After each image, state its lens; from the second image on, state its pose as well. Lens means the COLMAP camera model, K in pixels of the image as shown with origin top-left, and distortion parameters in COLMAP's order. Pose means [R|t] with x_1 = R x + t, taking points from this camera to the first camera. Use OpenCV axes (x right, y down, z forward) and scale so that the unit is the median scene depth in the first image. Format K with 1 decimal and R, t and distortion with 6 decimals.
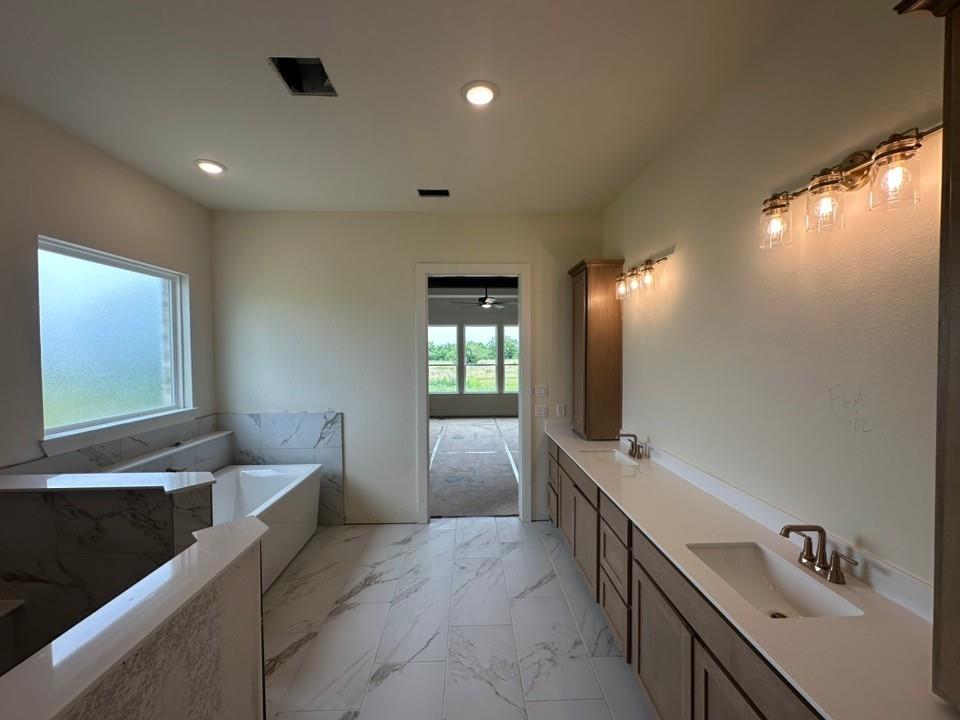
lens RADIAL K [[385.2, 0, 480.1], [0, 385.2, 360.2], [0, 0, 1]] dist [-0.013179, -0.000269]
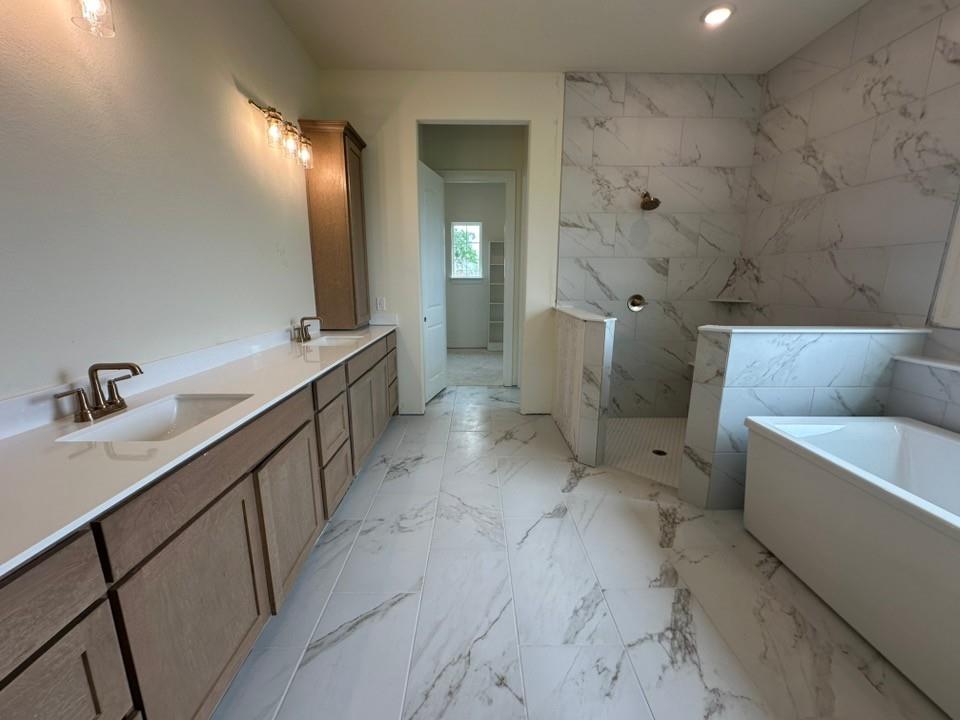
lens RADIAL K [[385.2, 0, 478.2], [0, 385.2, 360.3], [0, 0, 1]] dist [-0.013179, -0.000269]
pose [[-0.999769, -0.000883, 0.021475, -0.034111], [0.003967, 0.974411, 0.224737, 0.109148], [-0.021124, 0.224770, -0.974183, 1.617070]]
